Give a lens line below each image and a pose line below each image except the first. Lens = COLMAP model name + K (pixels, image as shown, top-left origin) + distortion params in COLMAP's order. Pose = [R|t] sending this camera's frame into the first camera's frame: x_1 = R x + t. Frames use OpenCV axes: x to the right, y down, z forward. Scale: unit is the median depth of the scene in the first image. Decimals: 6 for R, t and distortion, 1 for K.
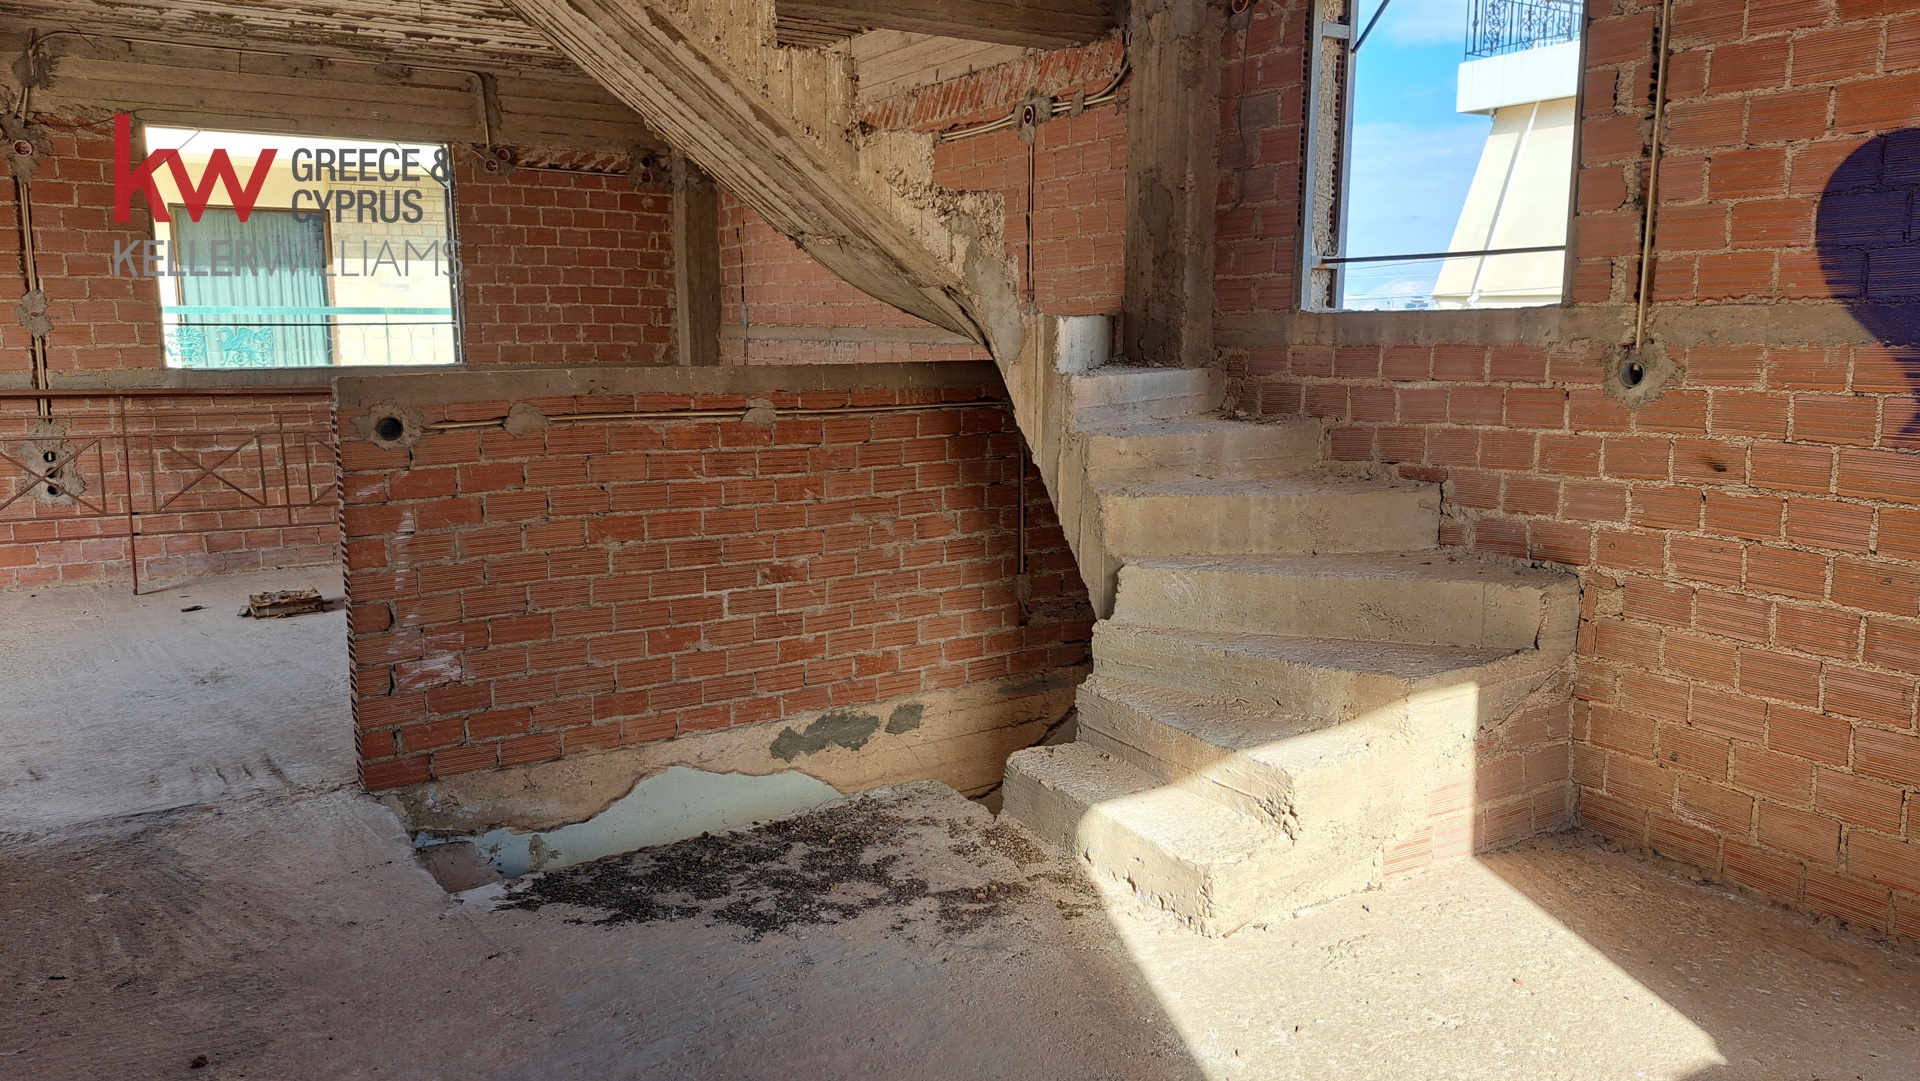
lens RADIAL K [[1356.2, 0, 965.8], [0, 1356.2, 538.4], [0, 0, 1]] dist [0.044858, -0.036350]
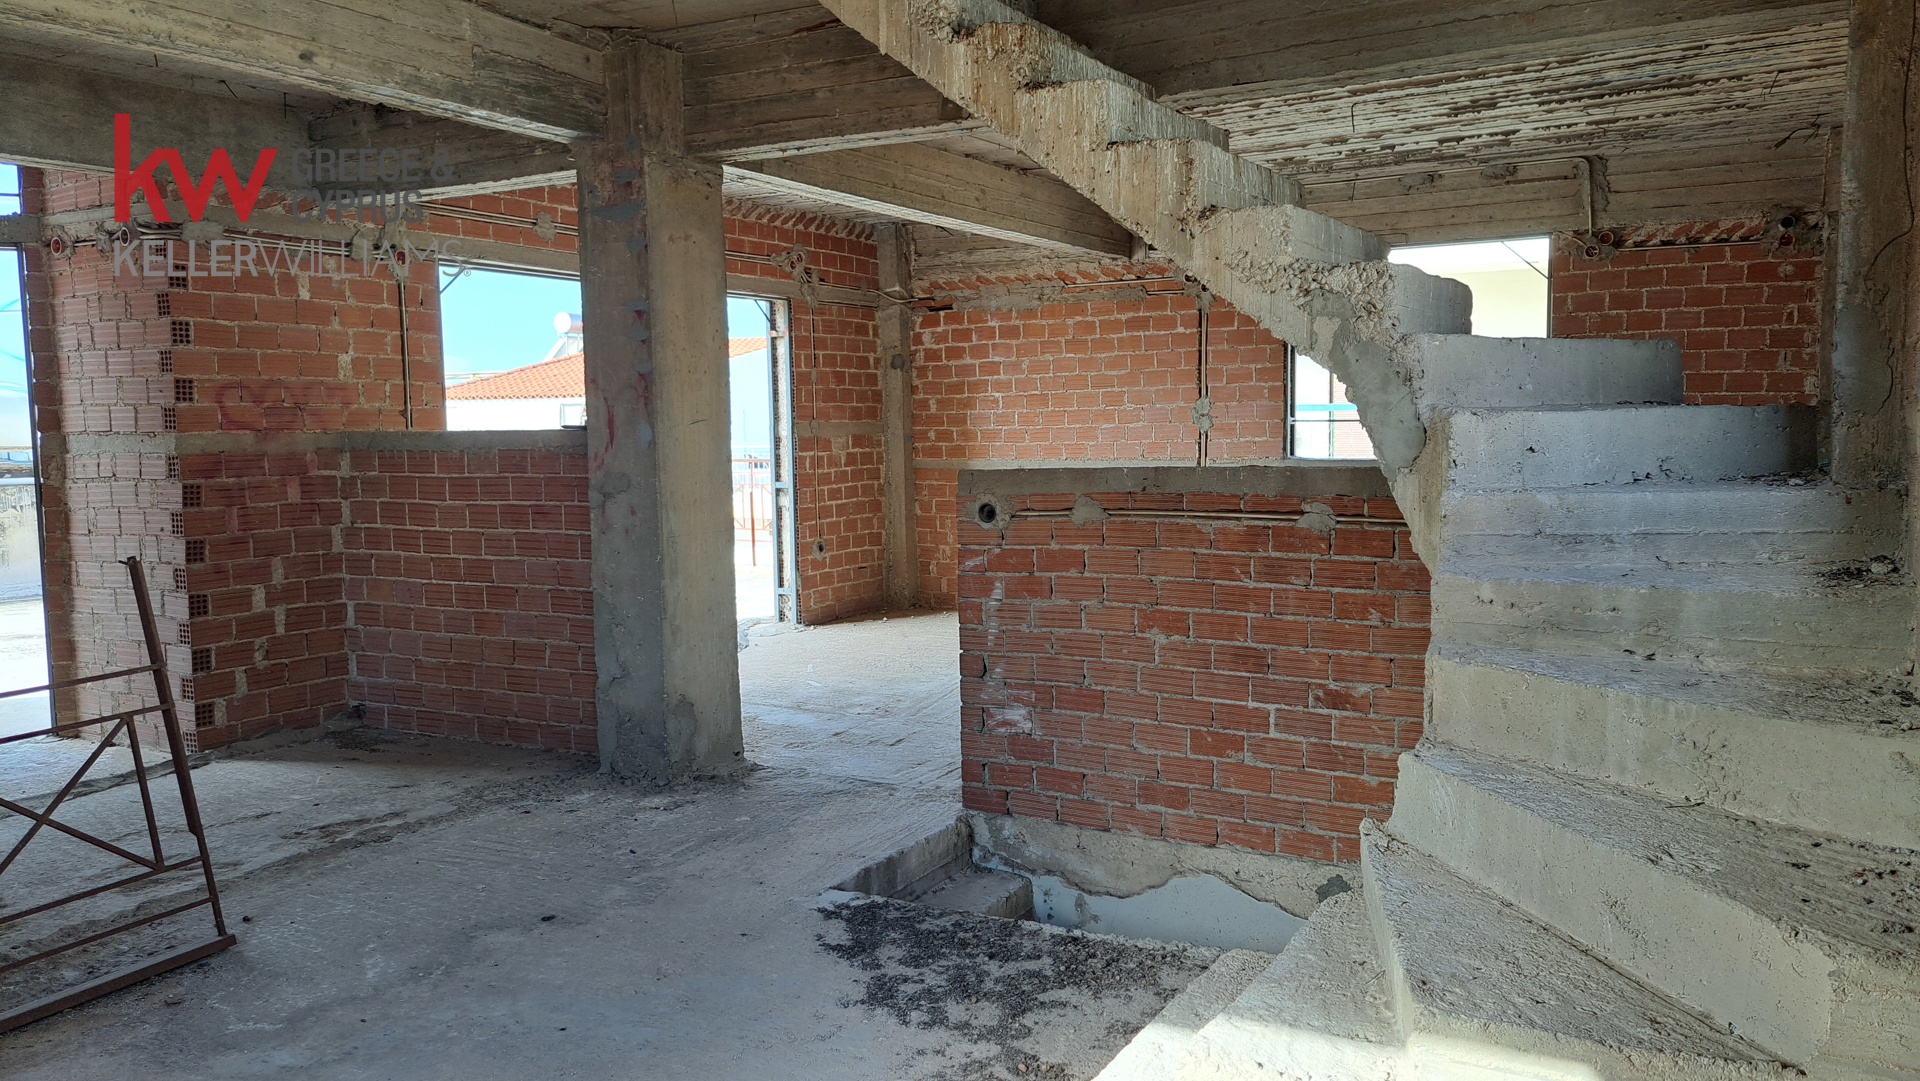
lens RADIAL K [[1323.5, 0, 954.2], [0, 1323.5, 536.7], [0, 0, 1]] dist [0.056059, -0.028623]
pose [[0.485847, 0.072644, -0.871020, 0.527264], [-0.127541, 0.991766, 0.011573, -0.061865], [0.864688, 0.105468, 0.491112, 0.363939]]
